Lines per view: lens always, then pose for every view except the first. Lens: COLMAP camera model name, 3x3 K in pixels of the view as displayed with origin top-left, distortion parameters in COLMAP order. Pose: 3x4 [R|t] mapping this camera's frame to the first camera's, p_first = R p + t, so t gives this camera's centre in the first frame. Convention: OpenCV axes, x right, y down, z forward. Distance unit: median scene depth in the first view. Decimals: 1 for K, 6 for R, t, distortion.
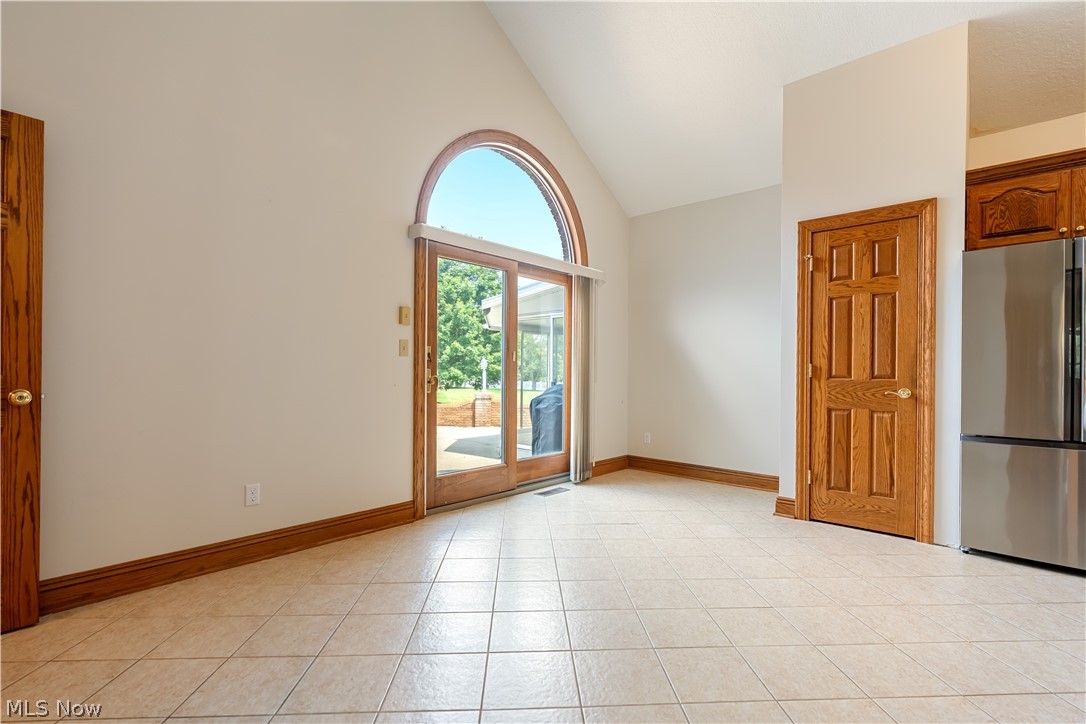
lens RADIAL K [[497.4, 0, 545.1], [0, 497.4, 370.1], [0, 0, 1]] dist [-0.000854, 0.000148]
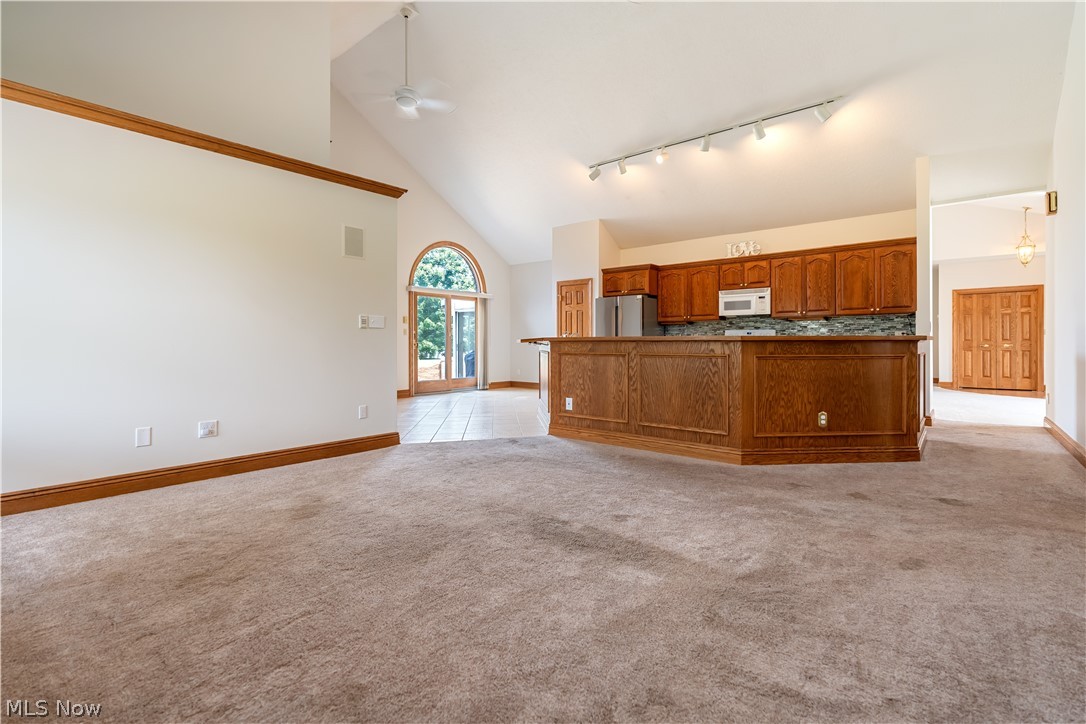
lens RADIAL K [[504.0, 0, 540.3], [0, 504.0, 338.7], [0, 0, 1]] dist [-0.001850, -0.000144]
pose [[0.999170, -0.011719, 0.039000, 0.050403], [0.011936, 0.999915, -0.005325, 0.002215], [-0.038934, 0.005786, 0.999225, -0.260298]]
